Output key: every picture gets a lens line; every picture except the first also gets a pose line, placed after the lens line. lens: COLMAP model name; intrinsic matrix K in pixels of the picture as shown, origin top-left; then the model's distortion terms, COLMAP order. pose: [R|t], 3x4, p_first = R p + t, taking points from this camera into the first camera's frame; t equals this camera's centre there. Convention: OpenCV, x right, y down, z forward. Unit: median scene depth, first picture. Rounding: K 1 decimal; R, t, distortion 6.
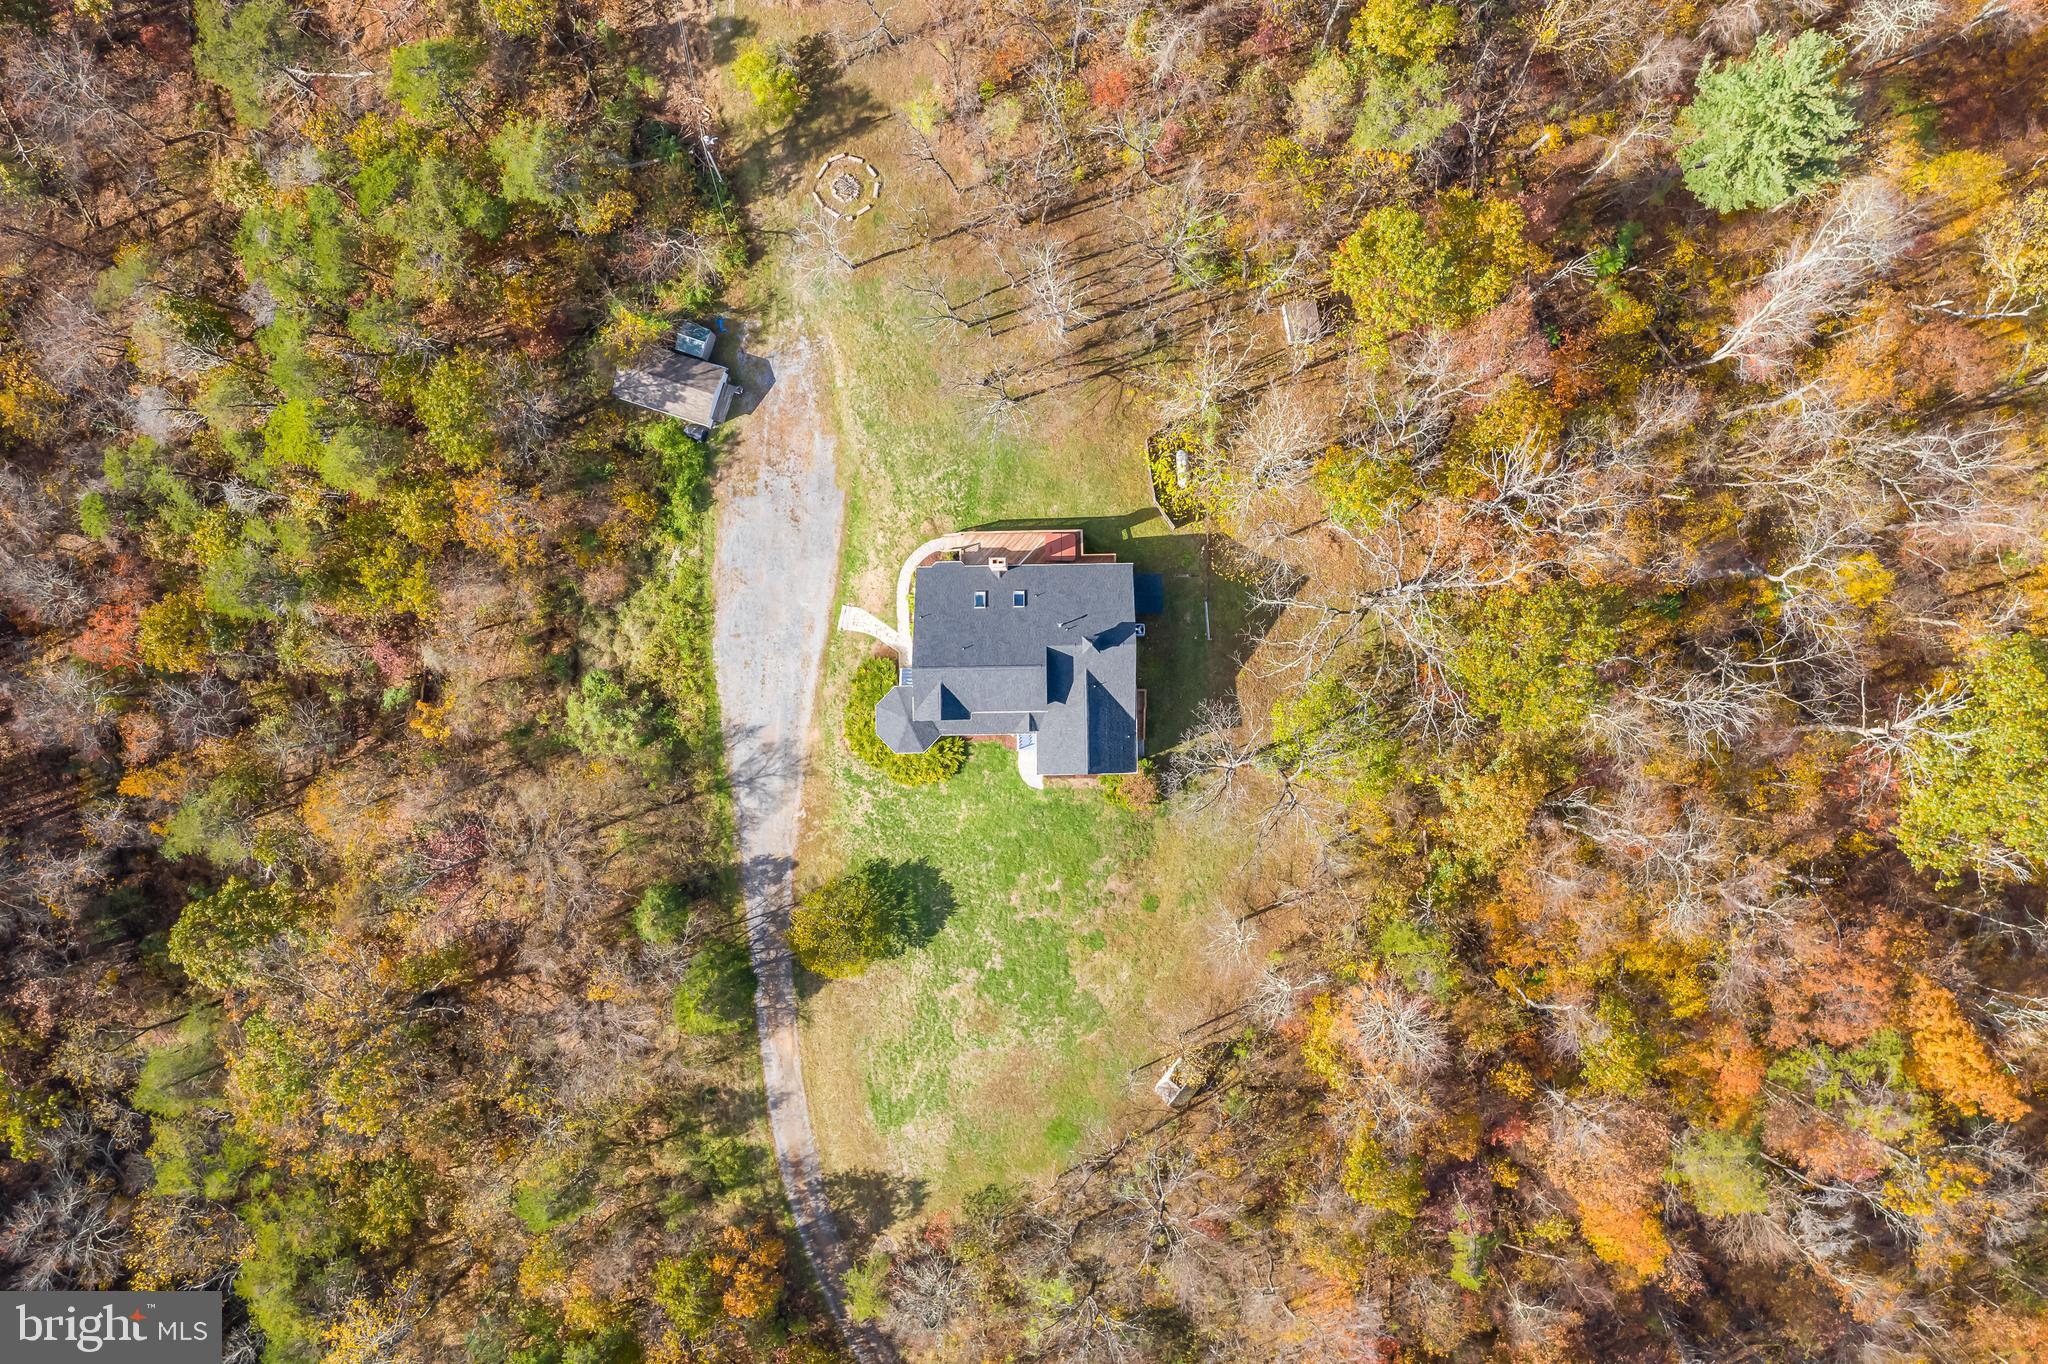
lens RADIAL K [[1620.3, 0, 1027.0], [0, 1620.3, 675.2], [0, 0, 1]] dist [-0.012785, 0.001155]
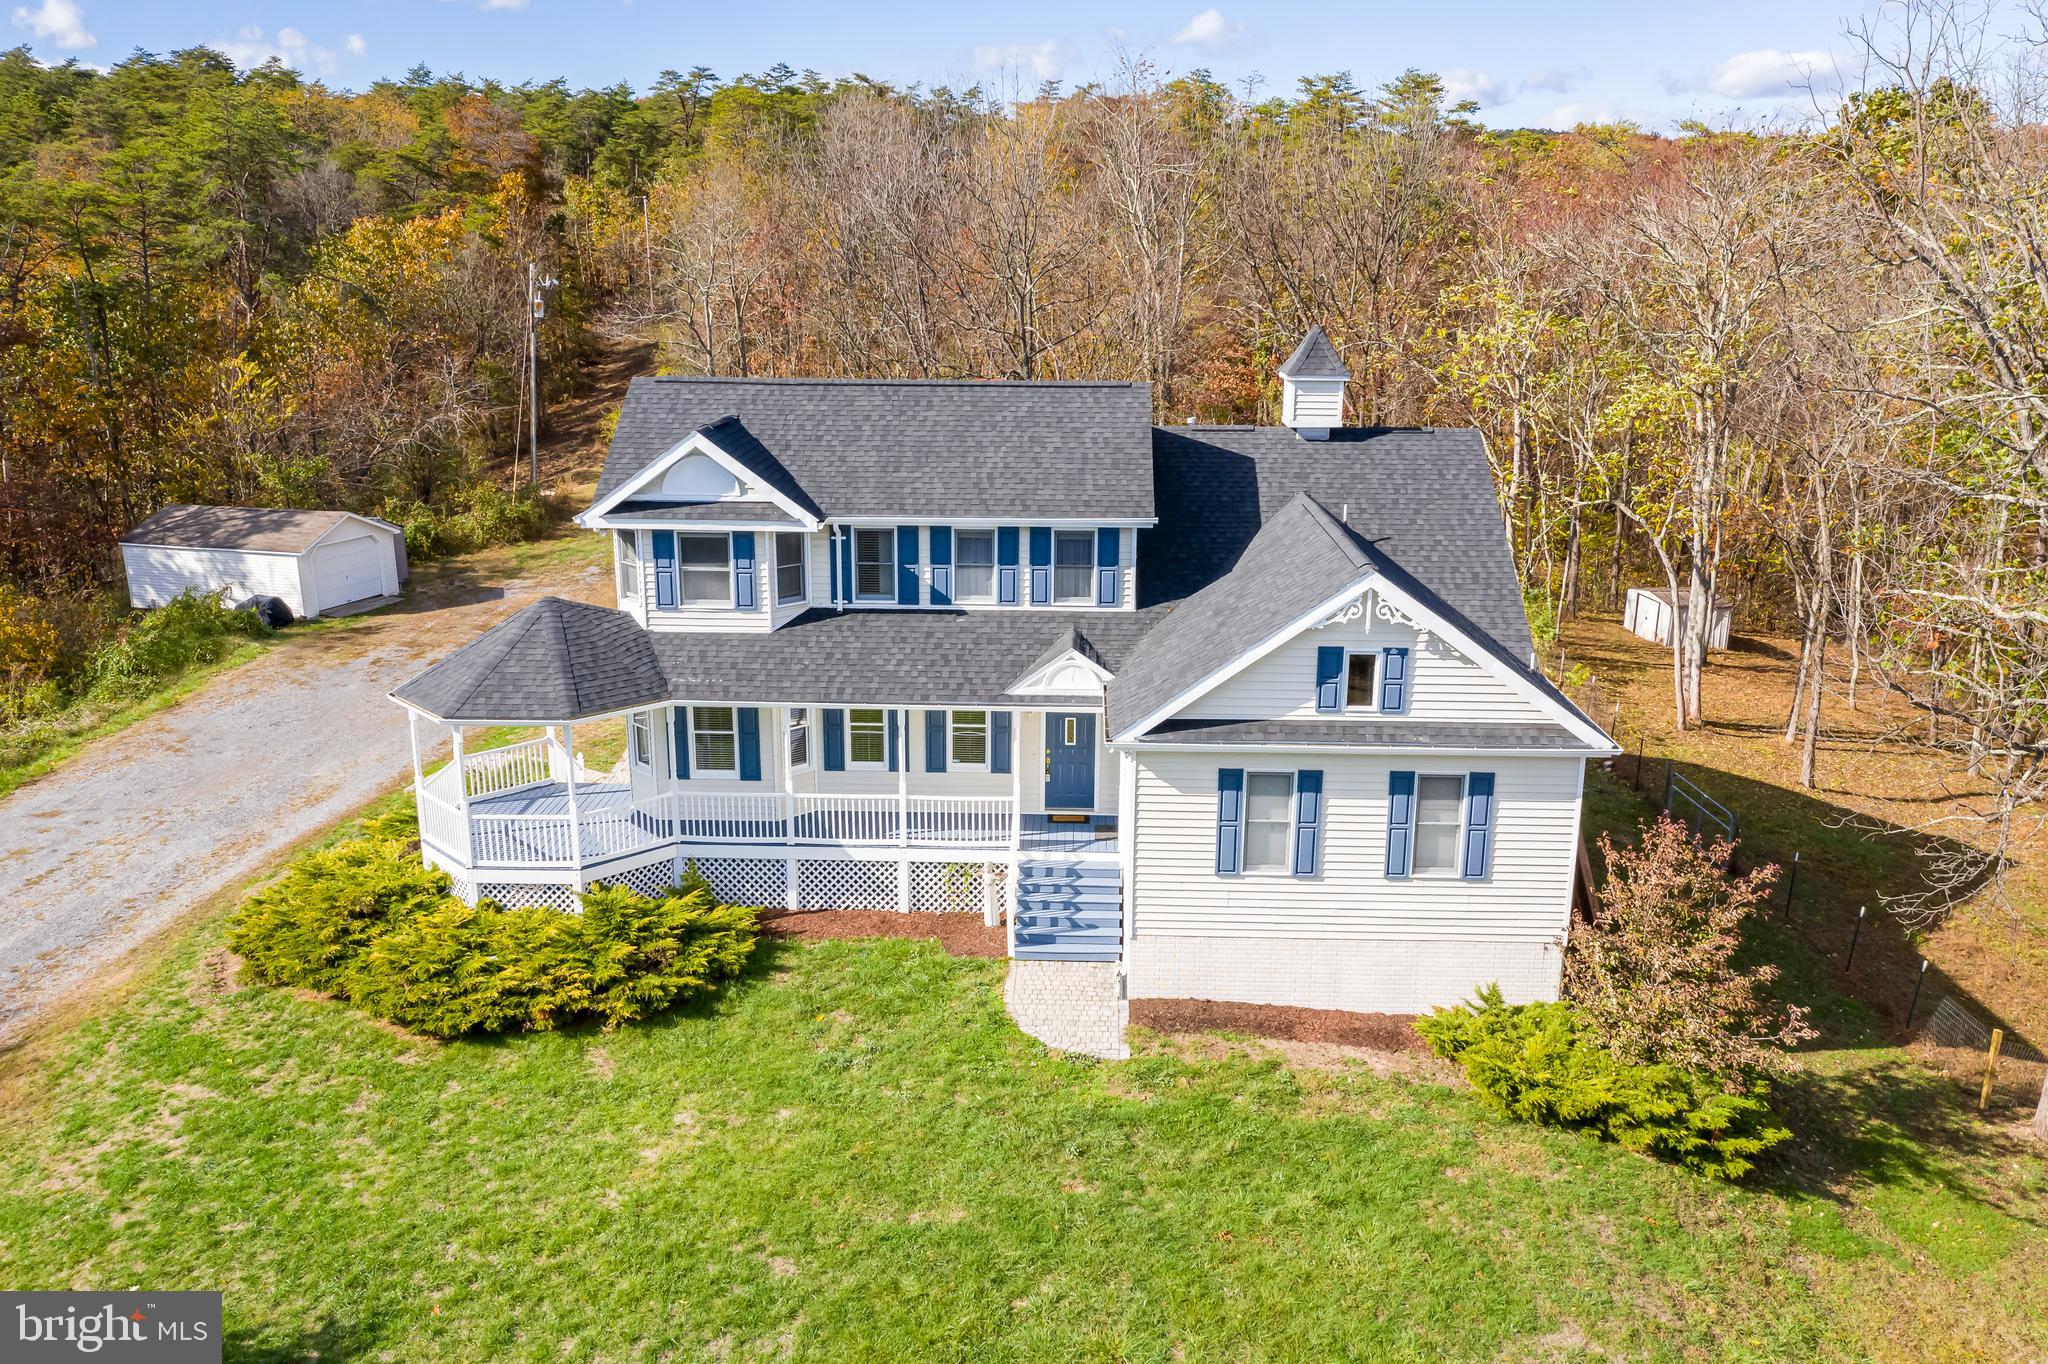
lens RADIAL K [[1620.3, 0, 1027.0], [0, 1620.3, 675.2], [0, 0, 1]] dist [-0.012785, 0.001155]
pose [[0.998709, 0.028824, -0.041826, 0.004687], [-0.047983, 0.265156, -0.963011, 0.237976], [-0.016667, 0.963775, 0.266197, 0.903886]]
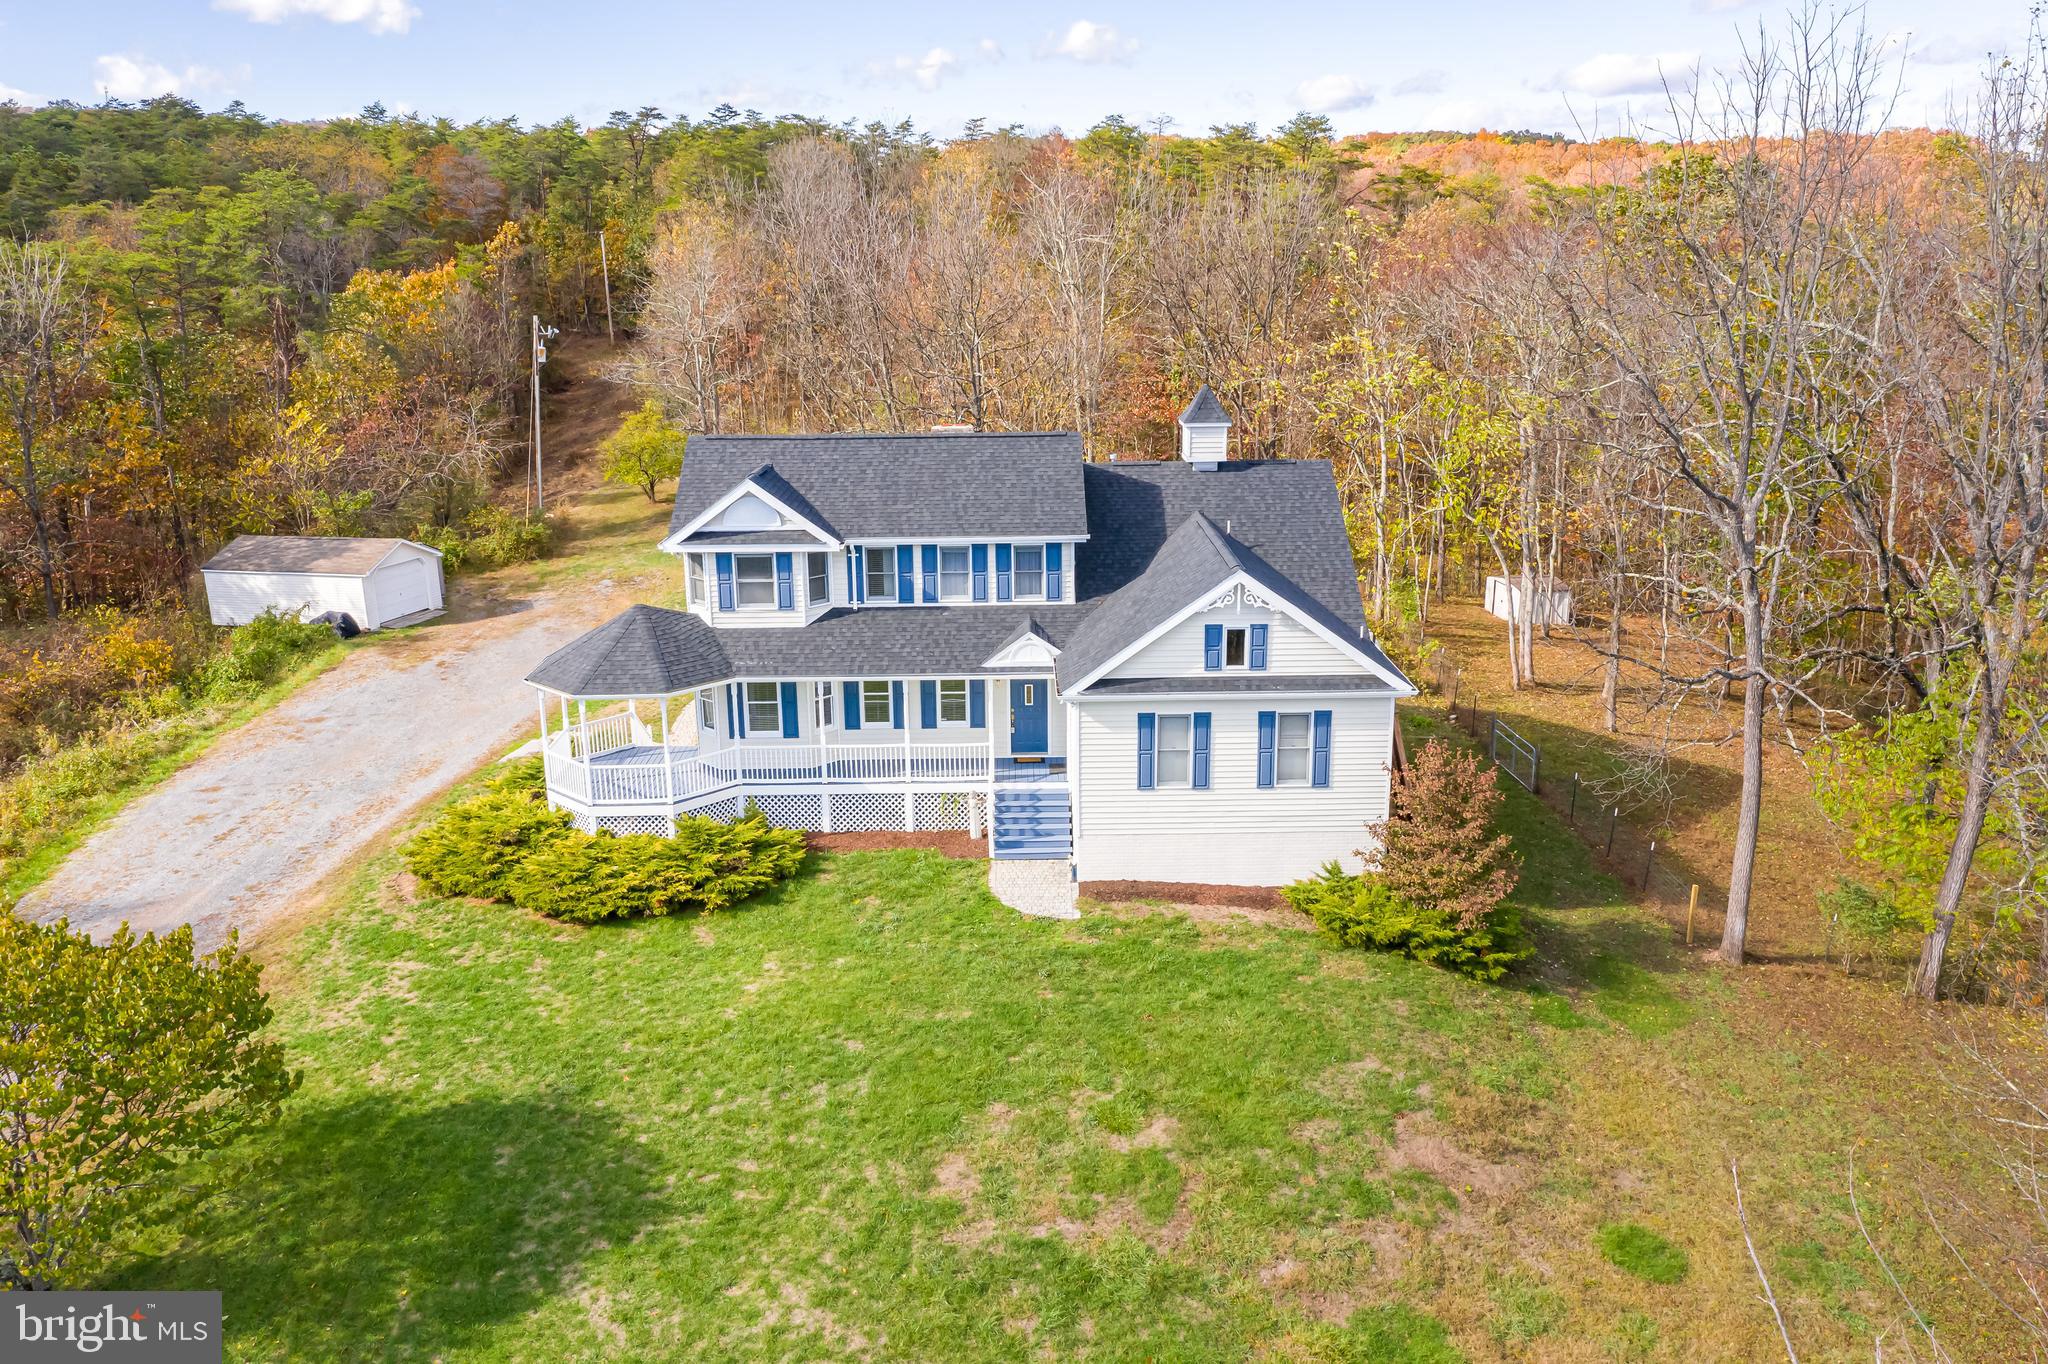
lens RADIAL K [[1620.3, 0, 1027.0], [0, 1620.3, 675.2], [0, 0, 1]] dist [-0.012785, 0.001155]
pose [[0.999997, 0.001450, -0.001746, 0.001643], [-0.002068, 0.265617, -0.964076, 0.314783], [-0.000935, 0.964078, 0.265619, 0.887153]]
